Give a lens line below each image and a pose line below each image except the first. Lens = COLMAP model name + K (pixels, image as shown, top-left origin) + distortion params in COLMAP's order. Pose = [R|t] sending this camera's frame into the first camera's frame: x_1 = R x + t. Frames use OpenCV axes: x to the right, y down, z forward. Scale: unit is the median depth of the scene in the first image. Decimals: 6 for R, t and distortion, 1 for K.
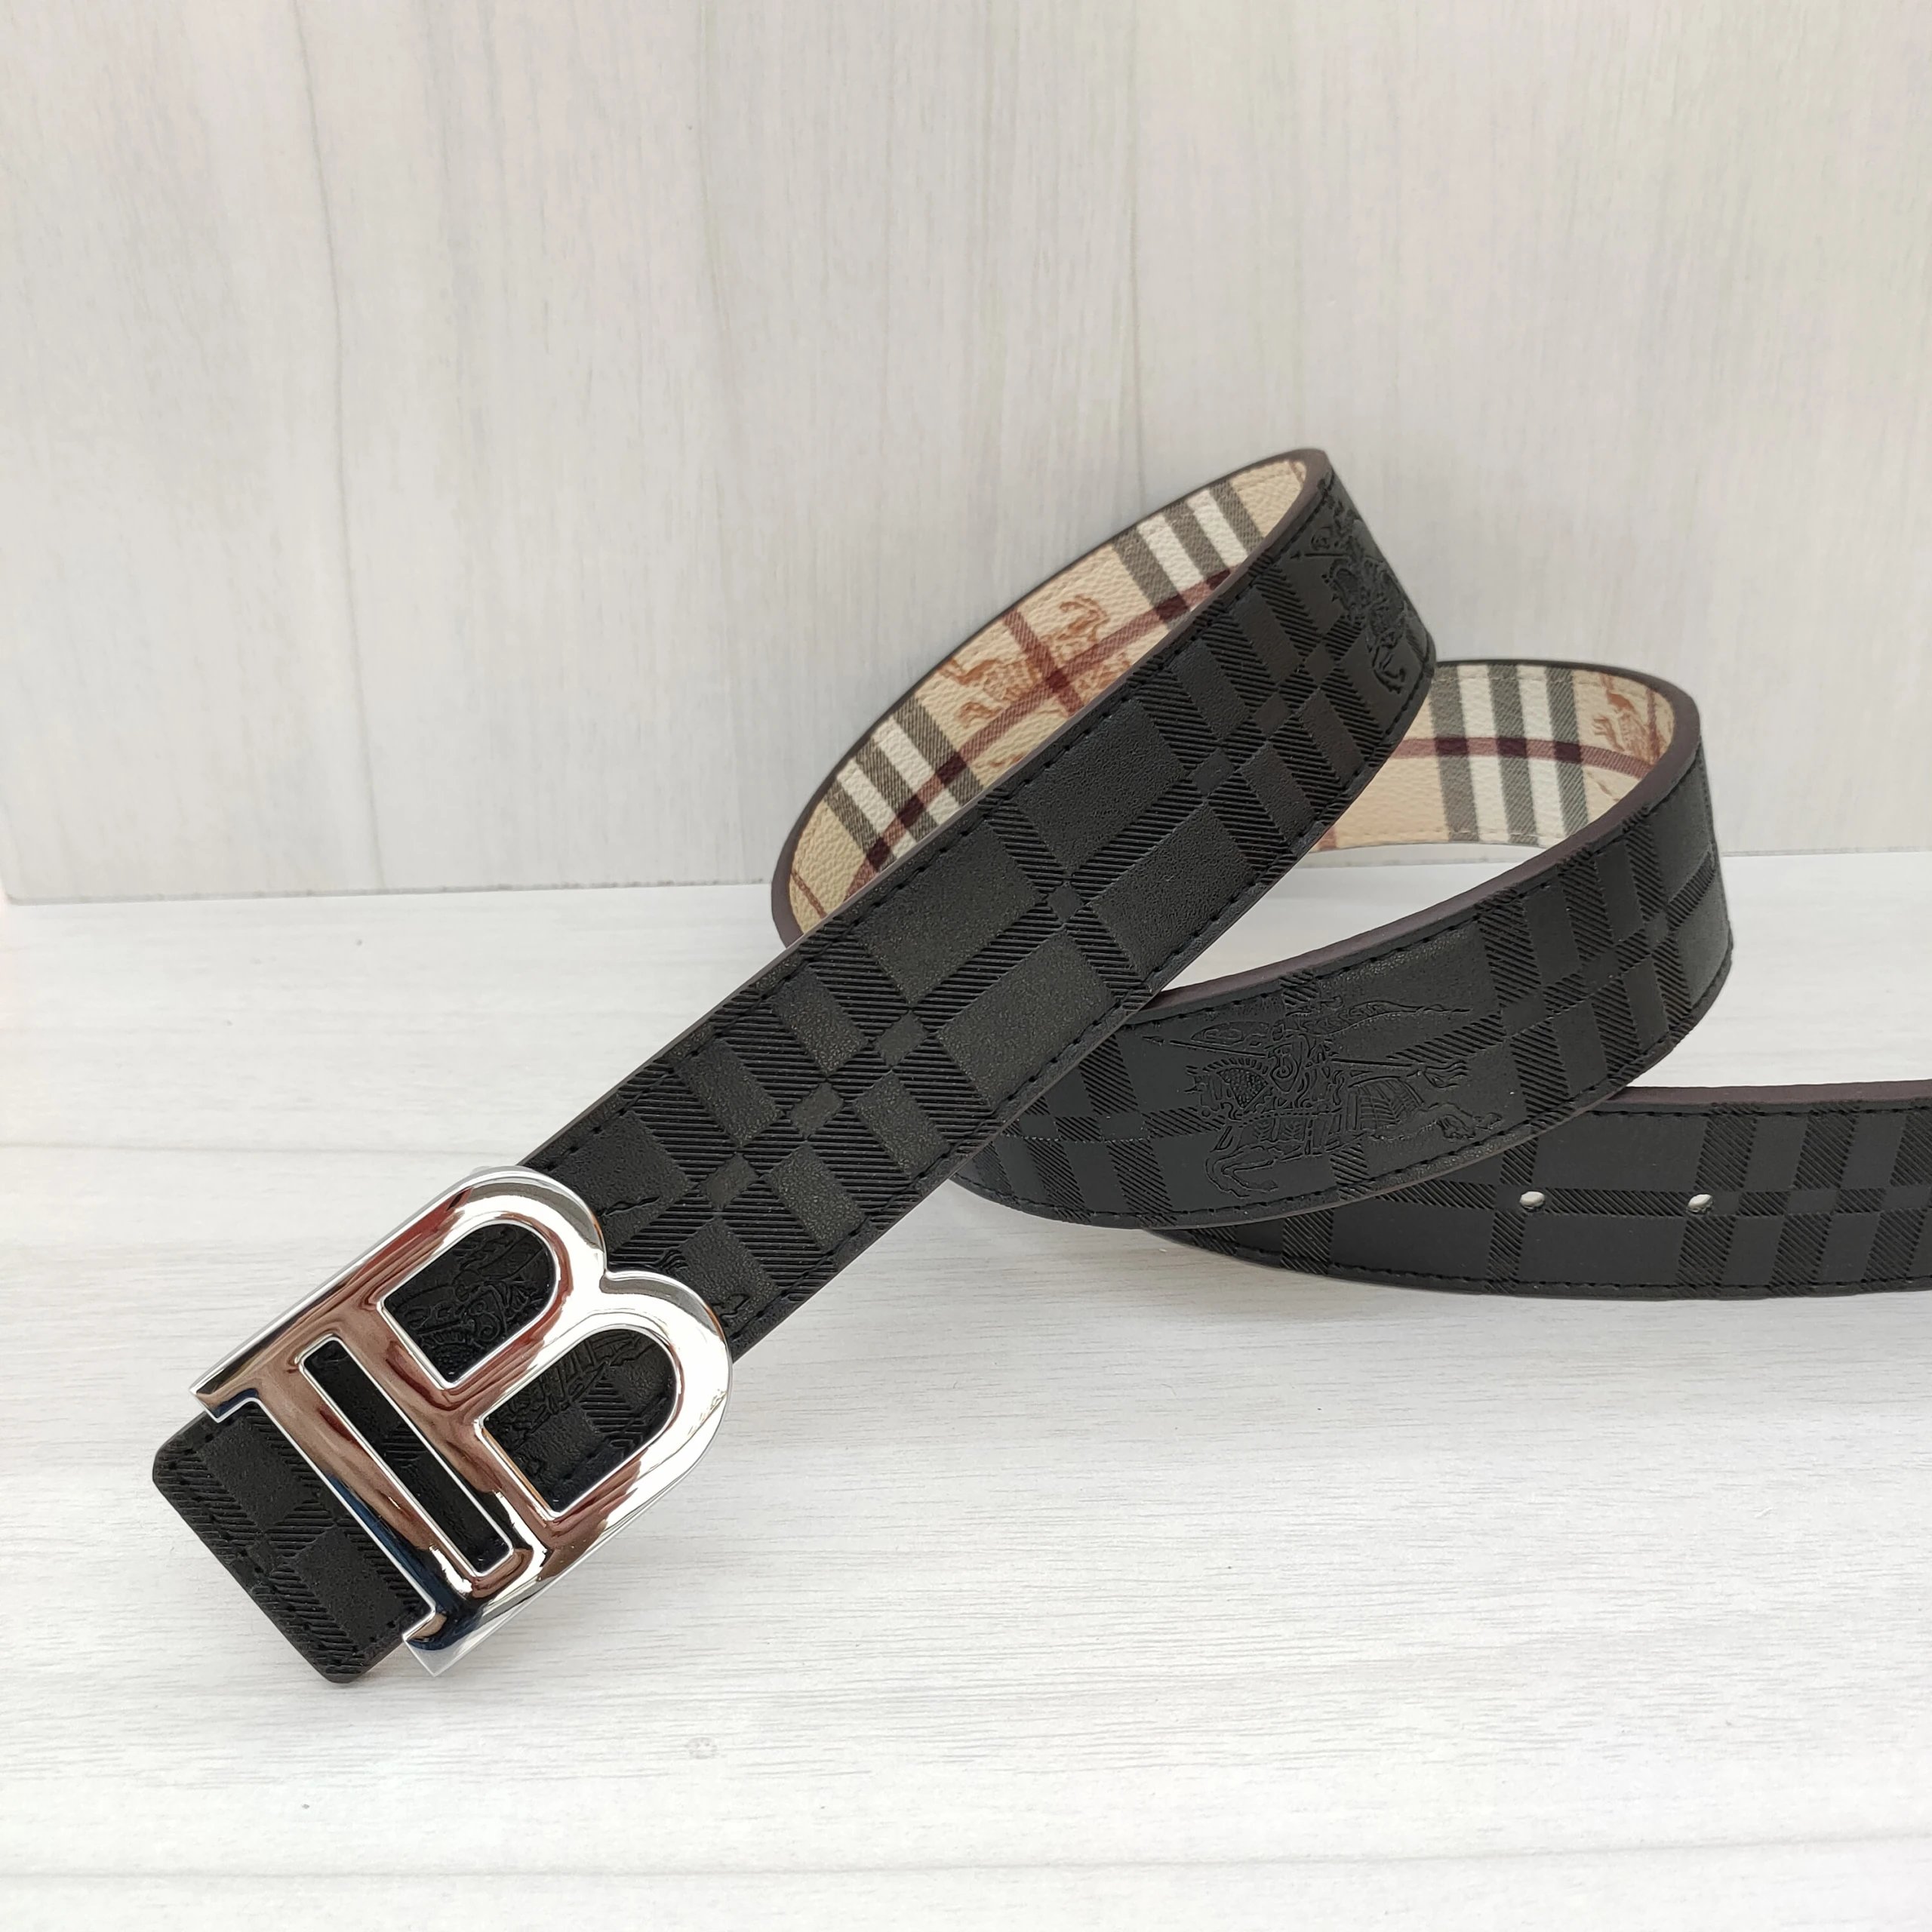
lens RADIAL K [[2051.9, 0, 972.2], [0, 2051.9, 998.4], [0, 0, 1]] dist [0.008985, 0.000000]
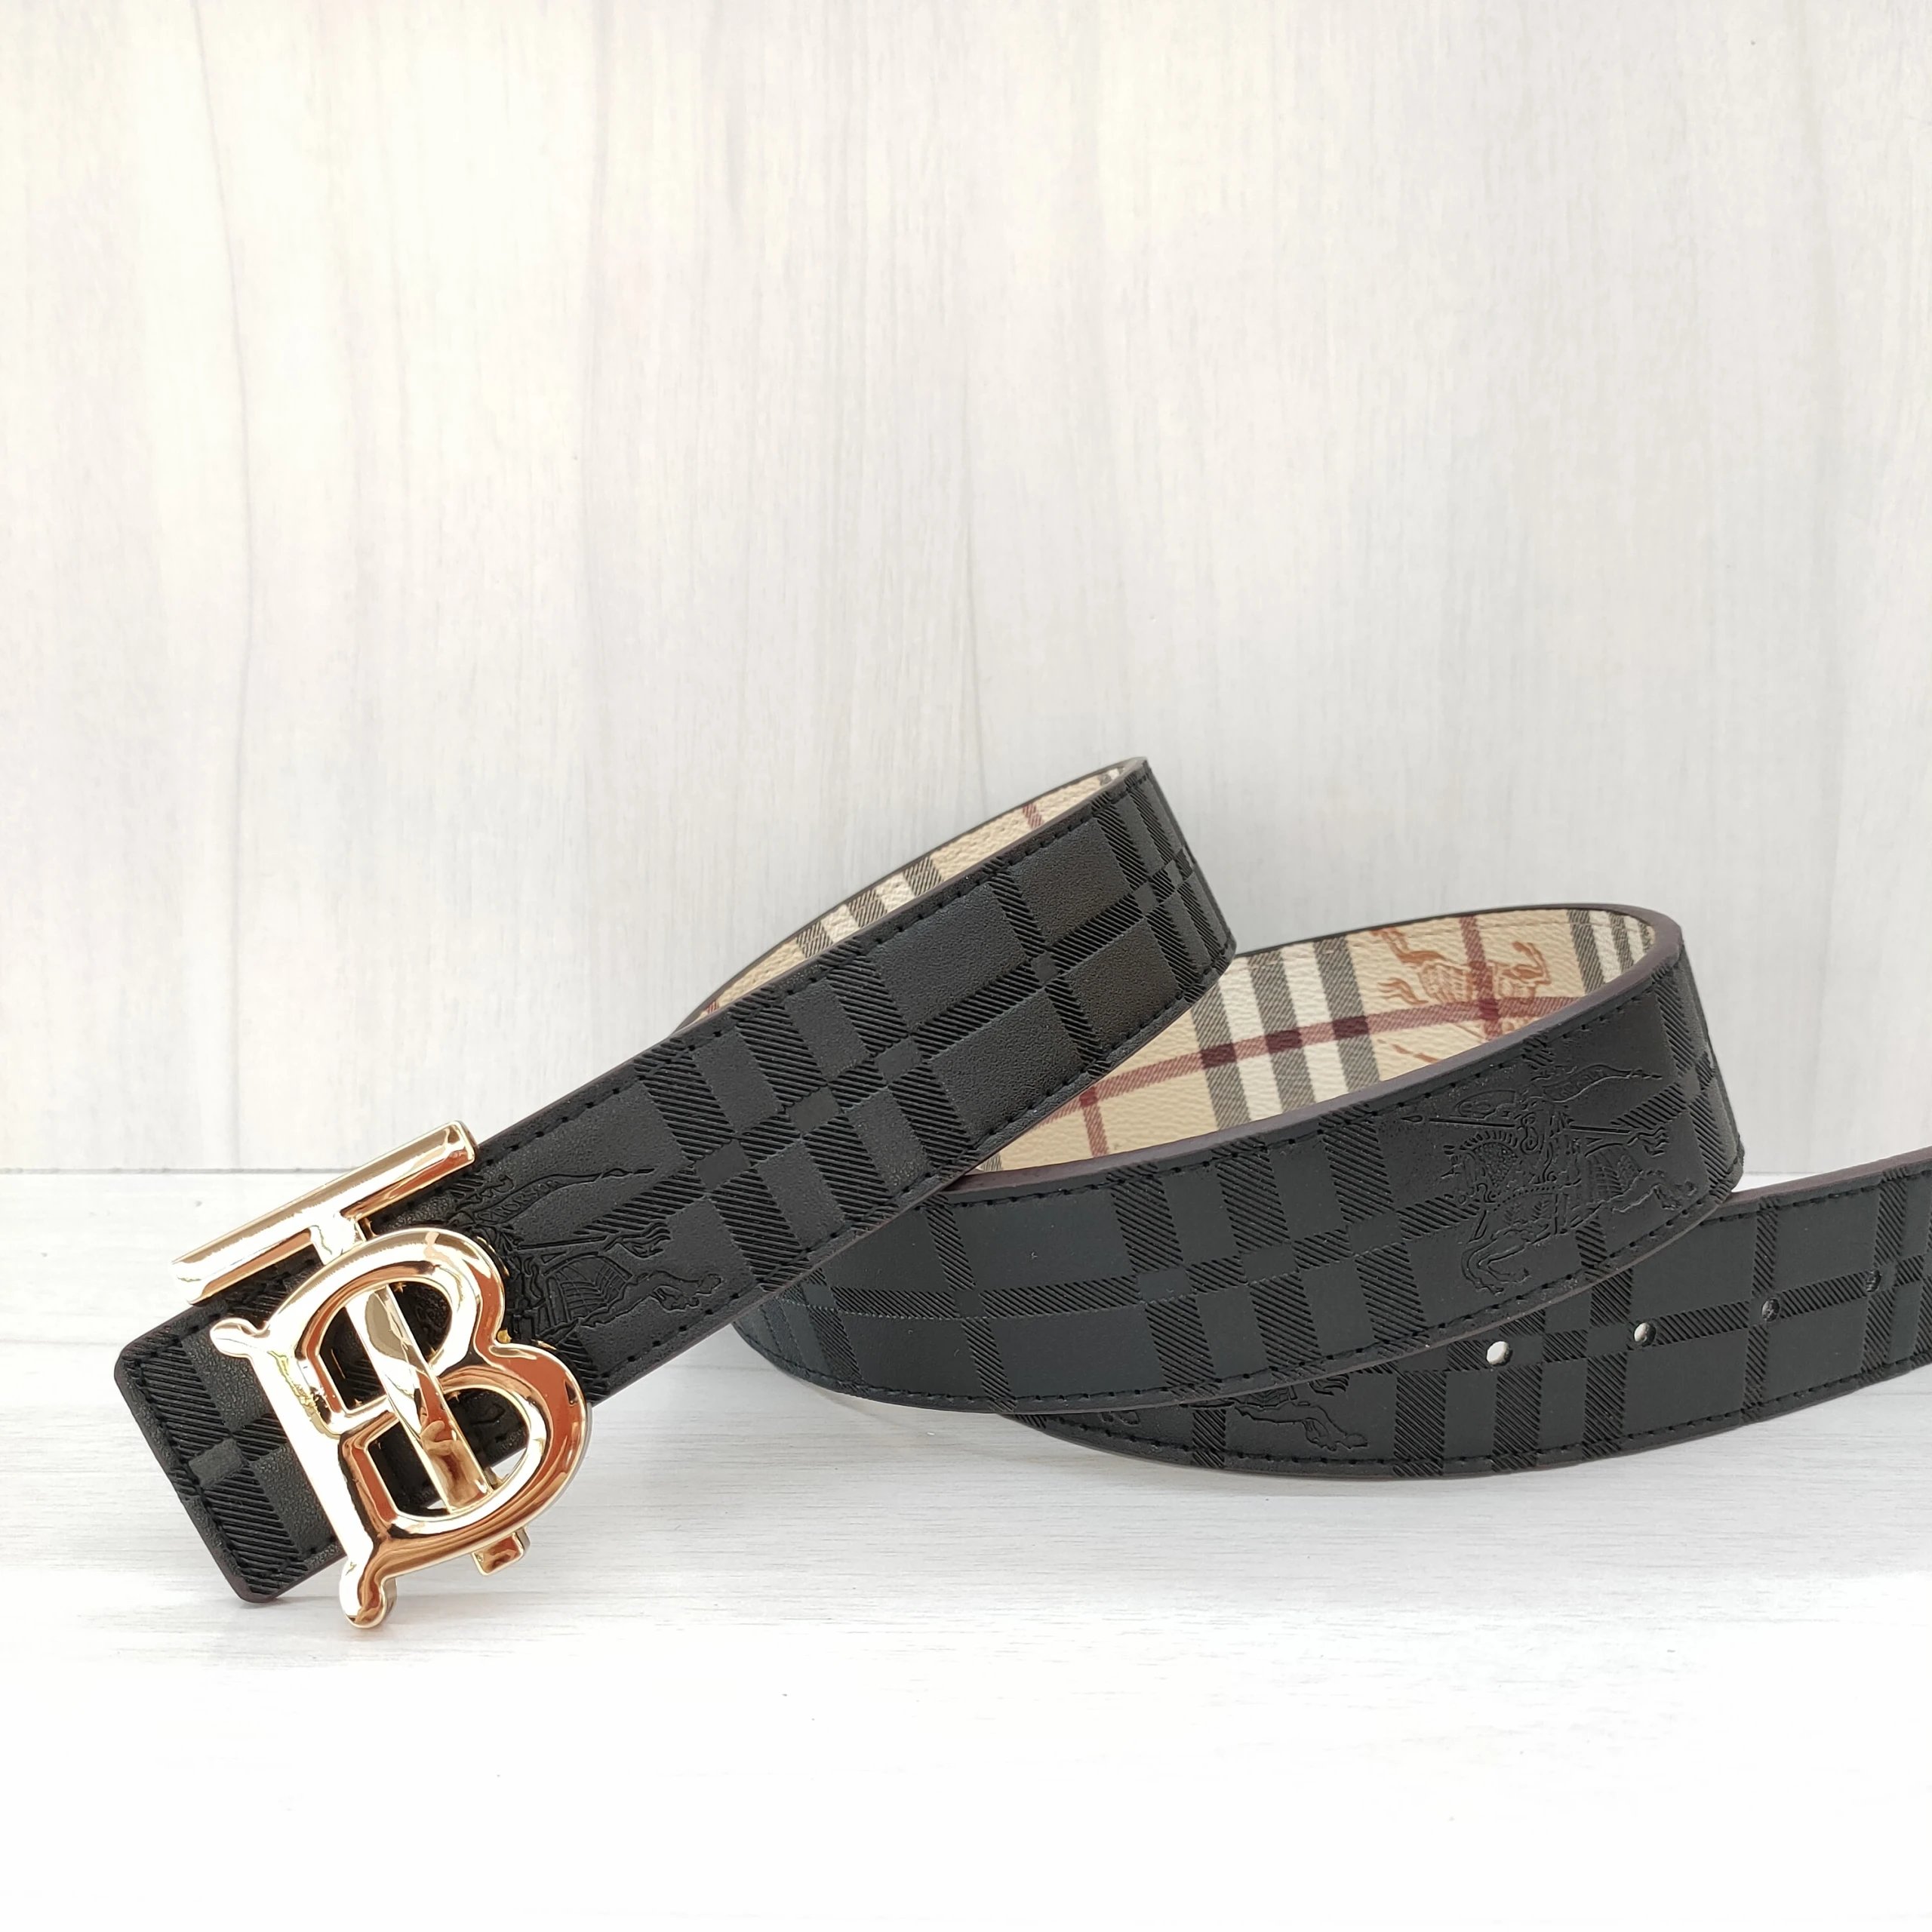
lens RADIAL K [[2051.9, 0, 952.9], [0, 2051.9, 949.8], [0, 0, 1]] dist [0.008985, 0.000000]
pose [[0.999078, 0.020814, -0.037558, 0.149351], [-0.031980, 0.944351, -0.327380, 0.246296], [0.028654, 0.328279, 0.944146, 0.032303]]
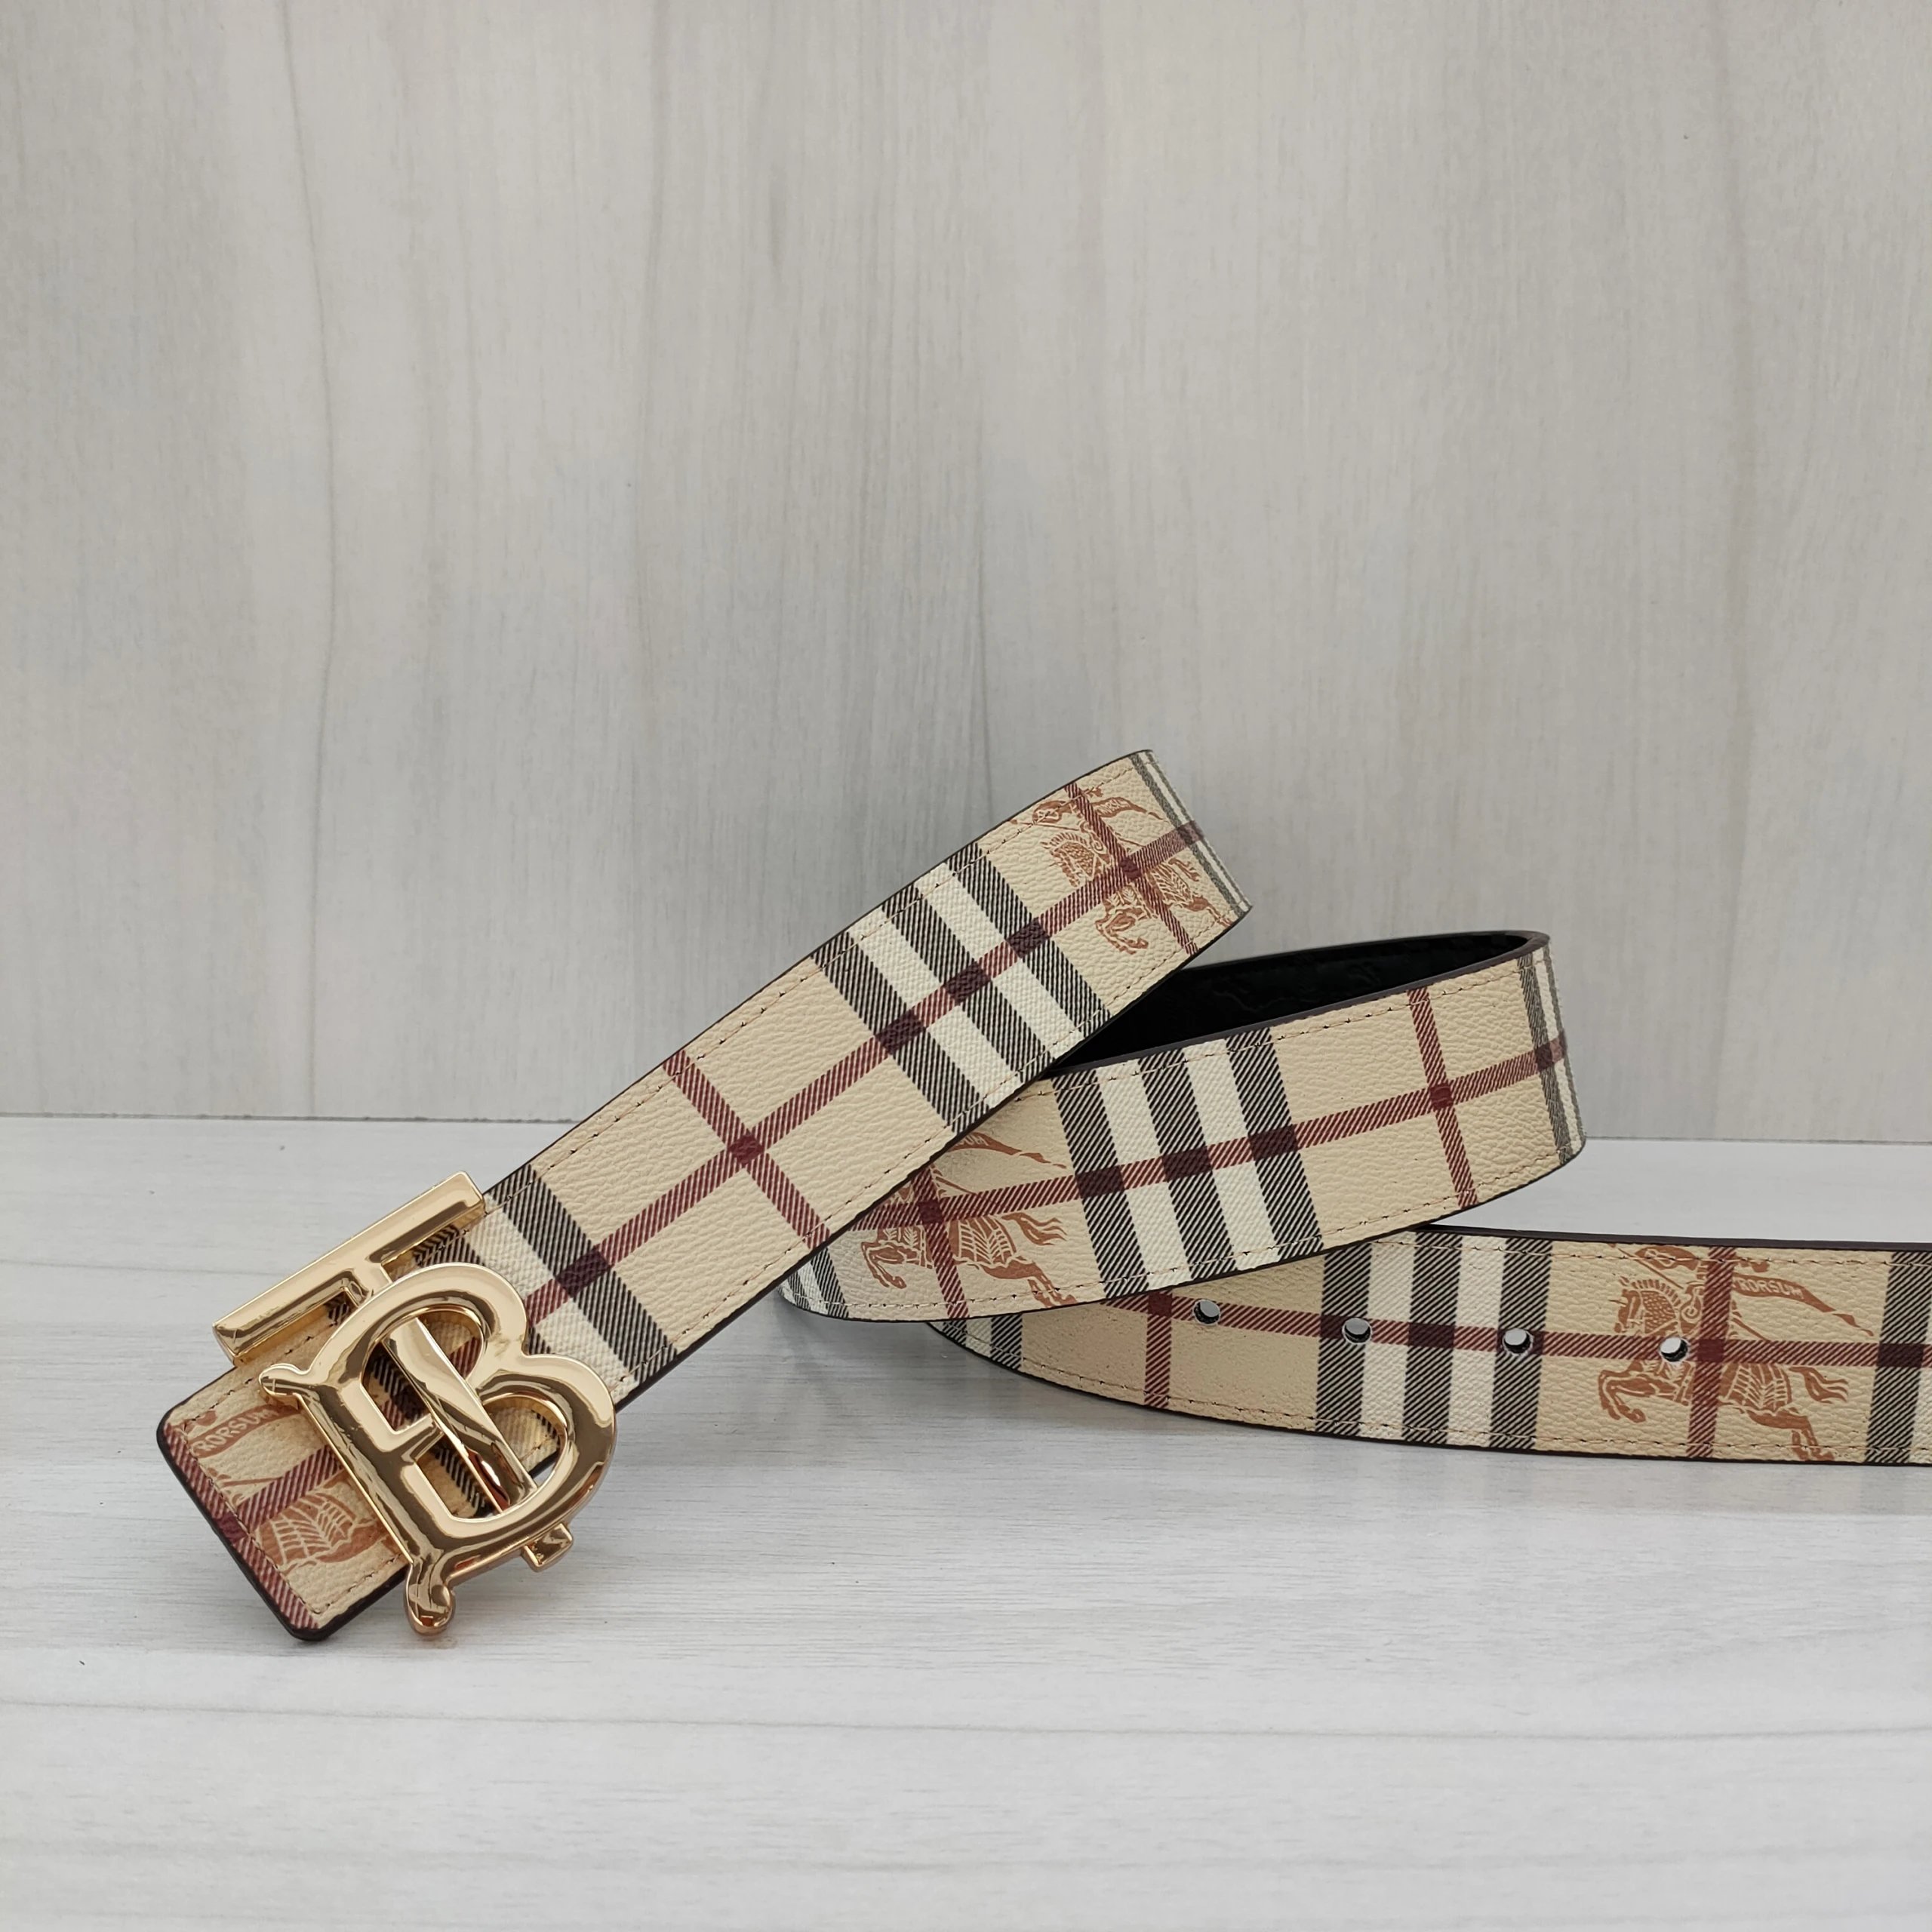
lens RADIAL K [[2051.9, 0, 978.2], [0, 2051.9, 944.2], [0, 0, 1]] dist [0.008985, 0.000000]
pose [[0.999222, 0.037246, -0.012982, 0.130817], [-0.039429, 0.952242, -0.302788, 0.273541], [0.001084, 0.303064, 0.952970, -0.145855]]
